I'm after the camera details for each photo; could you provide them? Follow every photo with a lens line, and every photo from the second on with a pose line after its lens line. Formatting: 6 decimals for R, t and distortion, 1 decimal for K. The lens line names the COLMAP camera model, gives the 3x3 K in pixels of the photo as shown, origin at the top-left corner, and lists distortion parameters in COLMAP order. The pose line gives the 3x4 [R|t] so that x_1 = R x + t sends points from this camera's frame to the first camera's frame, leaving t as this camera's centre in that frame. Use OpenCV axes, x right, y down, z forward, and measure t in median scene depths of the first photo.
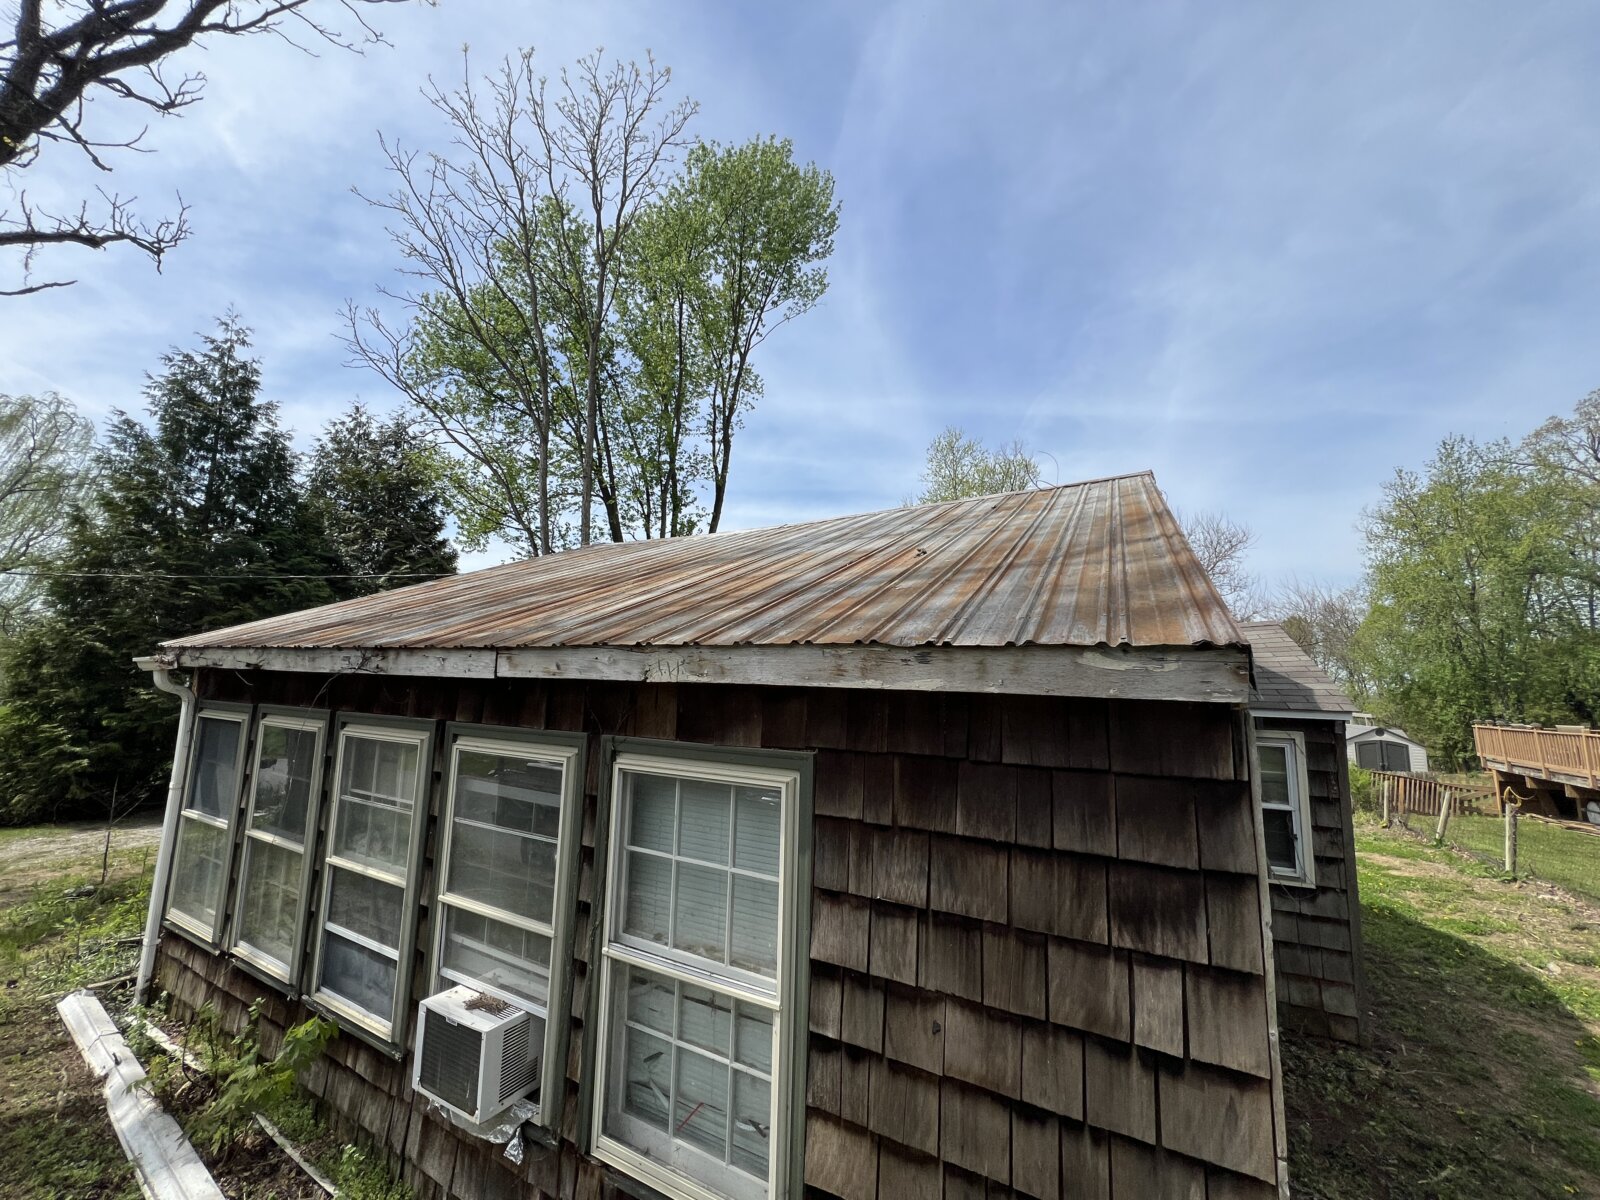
lens RADIAL K [[643.3, 0, 800.0], [0, 643.3, 600.0], [0, 0, 1]] dist [-0.001456, -0.000173]
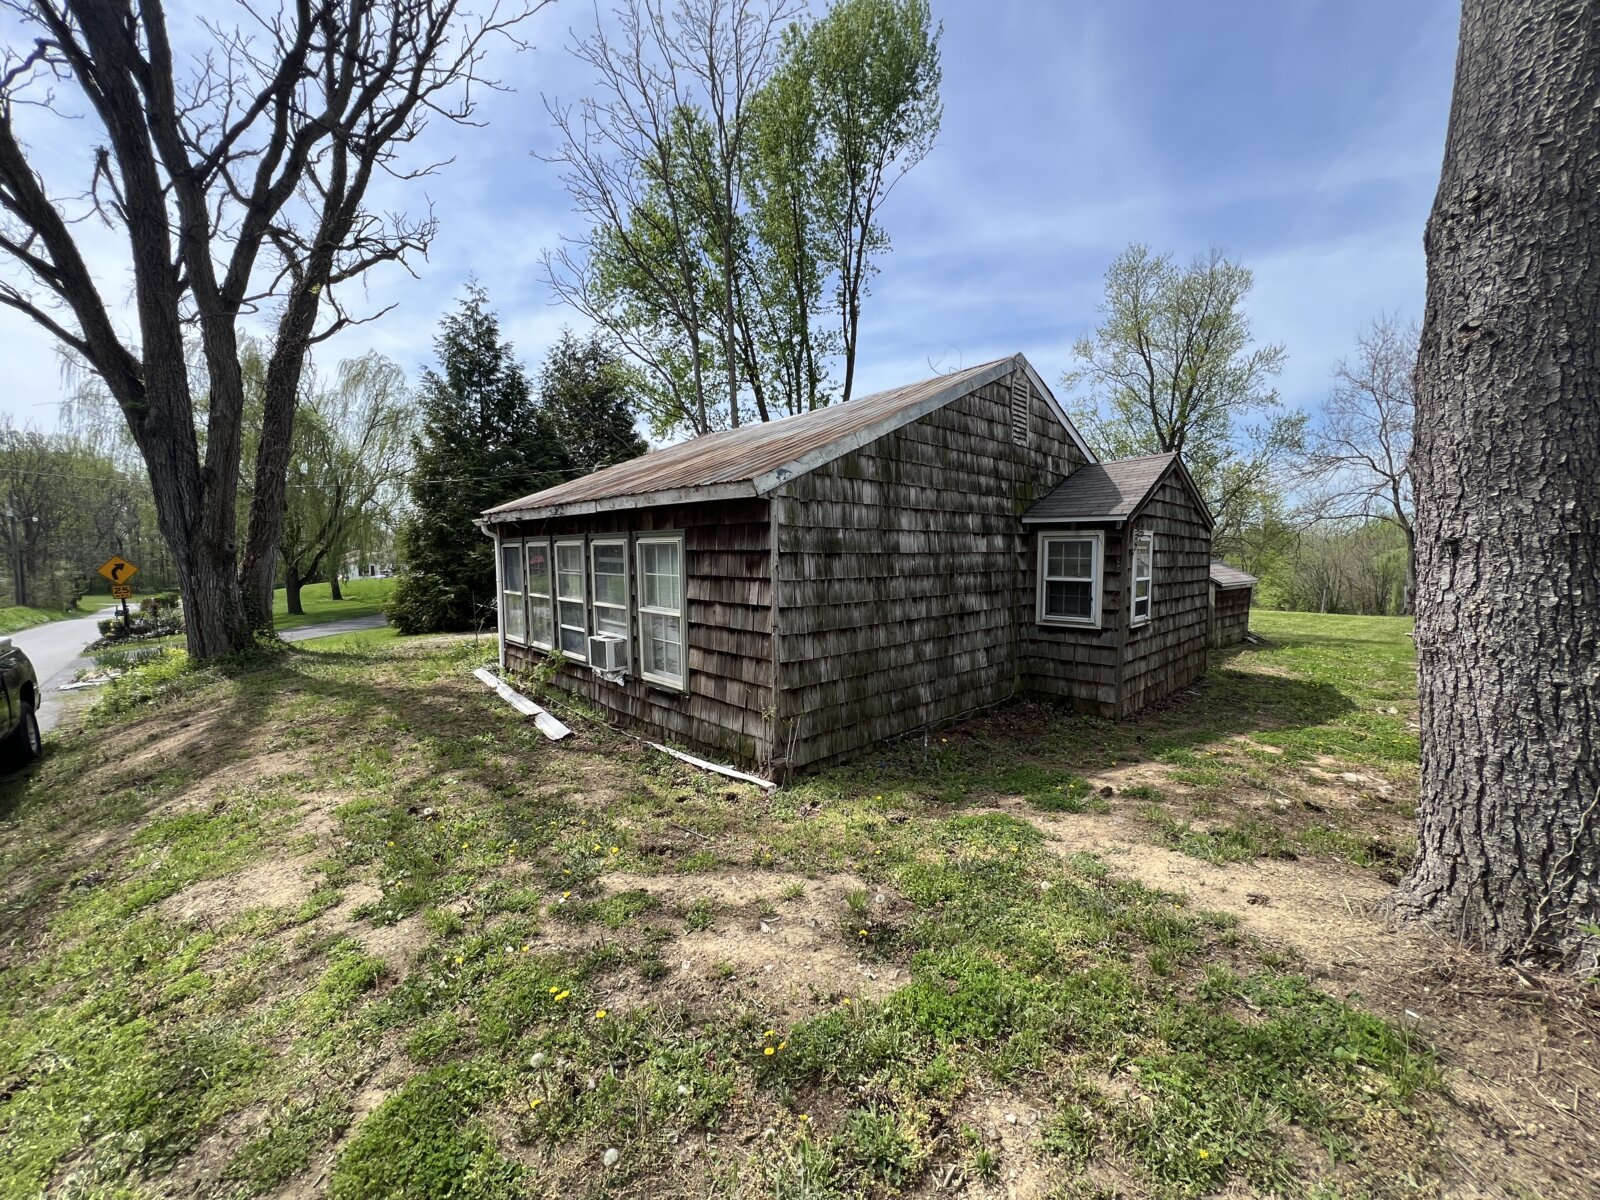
lens RADIAL K [[643.3, 0, 800.0], [0, 643.3, 600.0], [0, 0, 1]] dist [-0.001456, -0.000173]
pose [[0.951168, -0.014579, -0.308330, 0.181552], [0.078947, 0.977151, 0.197340, 0.004526], [0.298408, -0.212045, 0.930586, -0.201018]]
